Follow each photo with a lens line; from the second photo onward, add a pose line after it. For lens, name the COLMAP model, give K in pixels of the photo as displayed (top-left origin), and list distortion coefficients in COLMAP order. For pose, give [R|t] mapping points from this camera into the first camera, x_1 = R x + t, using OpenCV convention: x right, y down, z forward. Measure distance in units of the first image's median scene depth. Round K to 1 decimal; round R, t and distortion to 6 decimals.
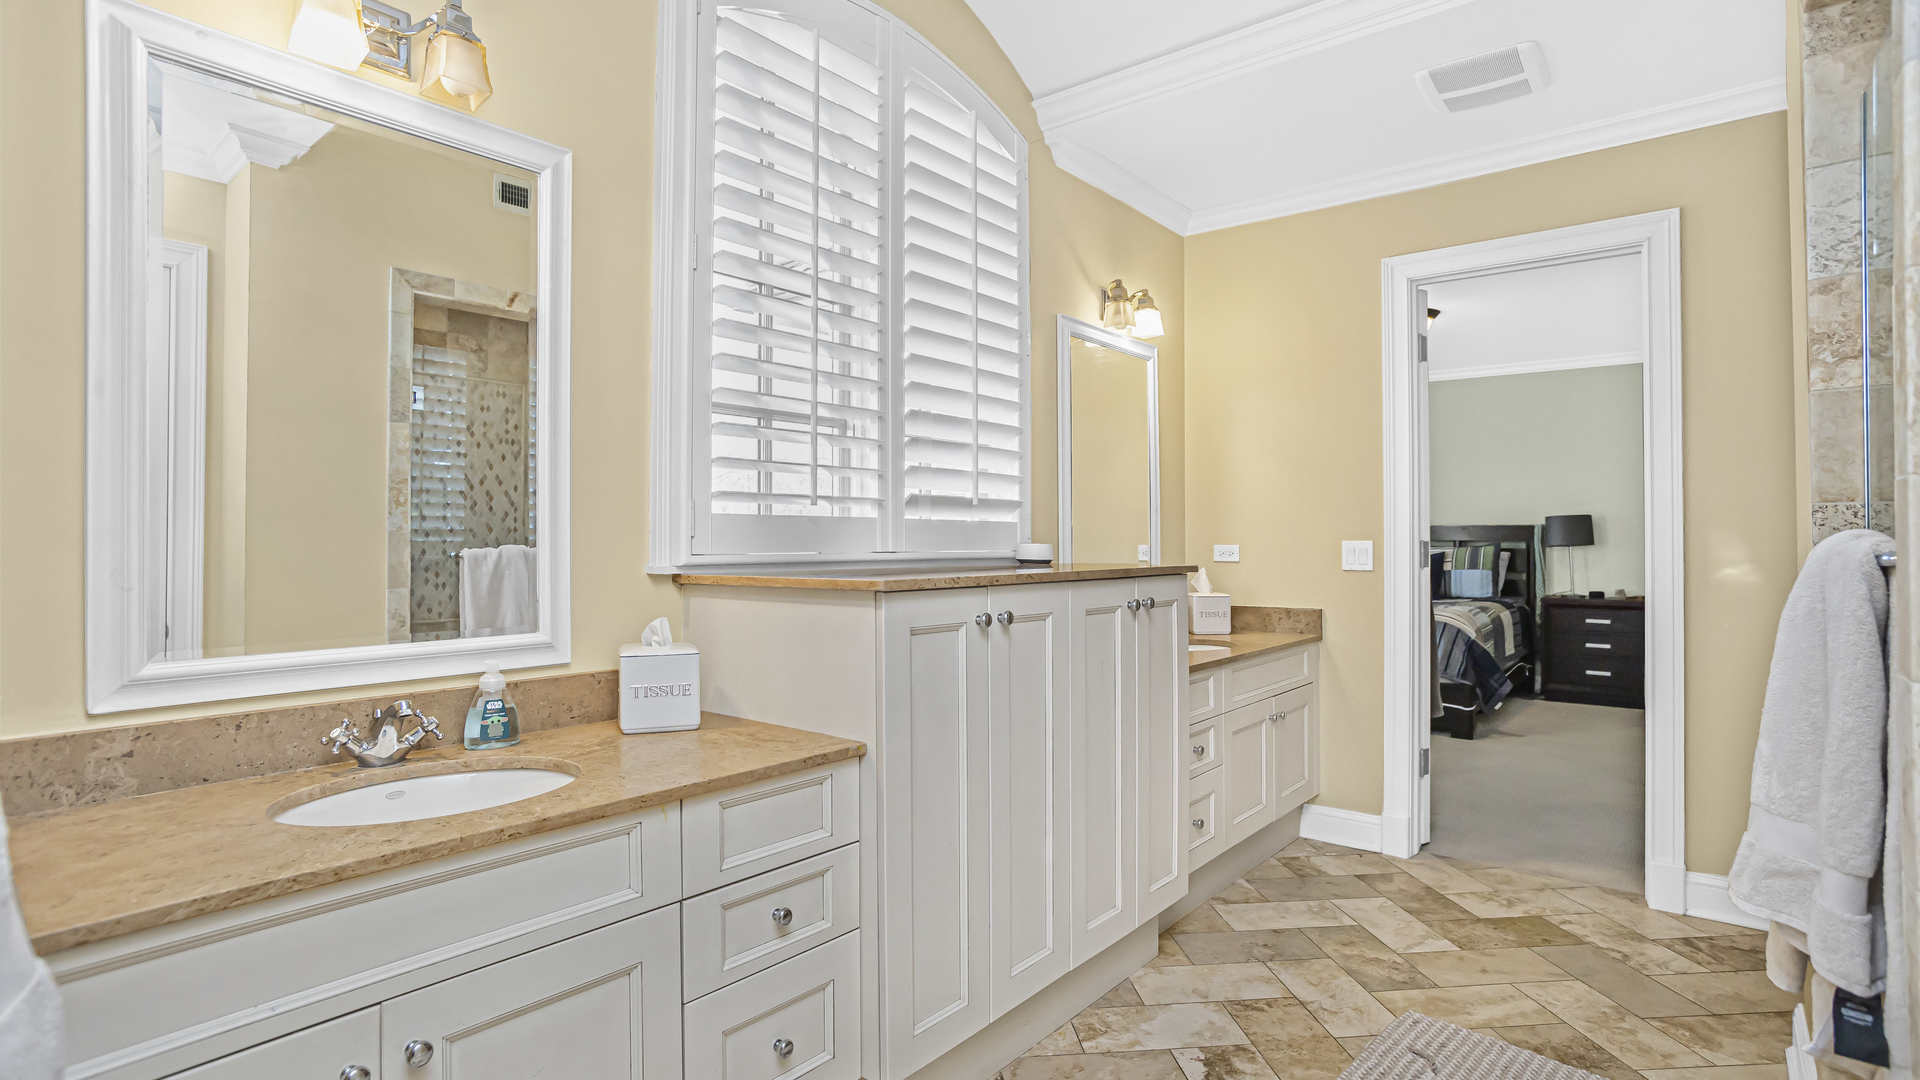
lens RADIAL K [[957.2, 0, 960.0], [0, 957.2, 540.0], [0, 0, 1]] dist [0.000083, 0.000002]
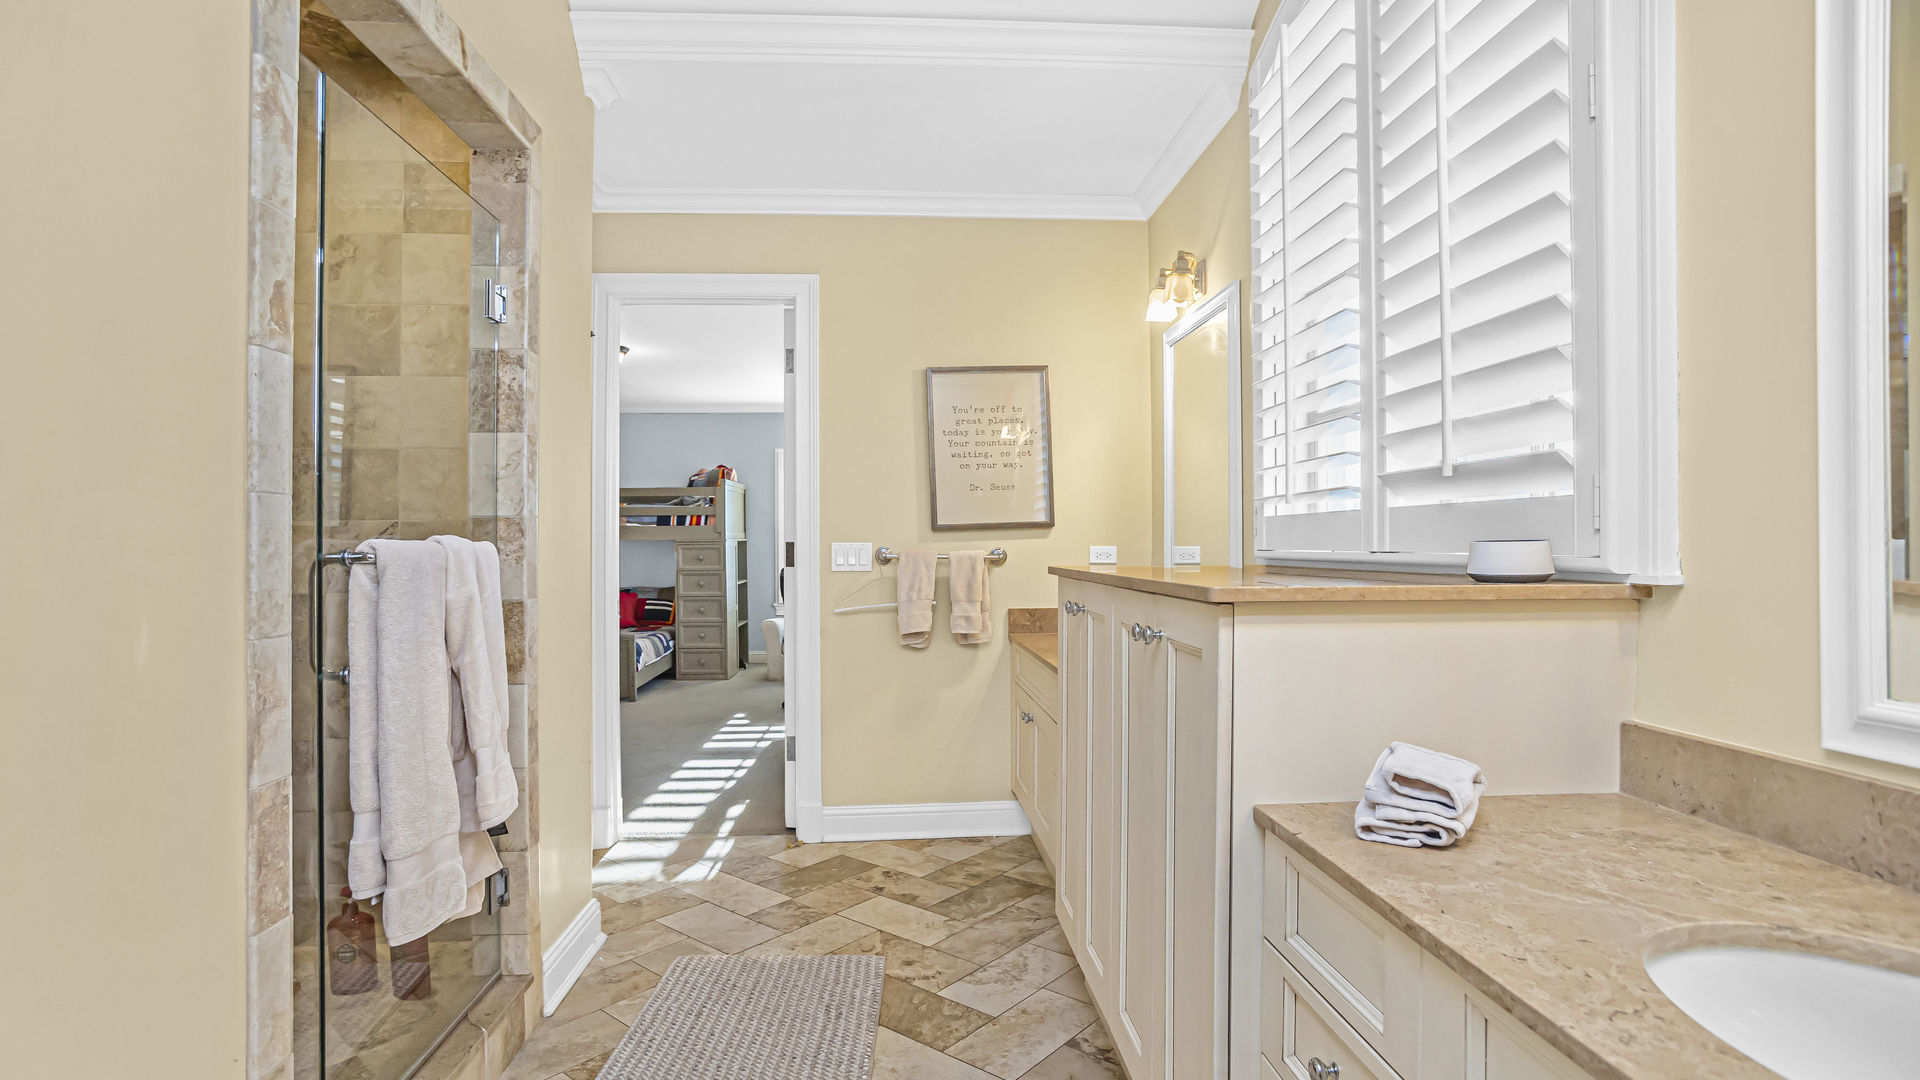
lens RADIAL K [[957.2, 0, 960.0], [0, 957.2, 540.0], [0, 0, 1]] dist [0.000083, 0.000002]
pose [[-0.726780, 0.005544, -0.686848, 0.662276], [0.010861, 0.999935, -0.003421, 0.002189], [0.686785, -0.009946, -0.726793, 1.242398]]
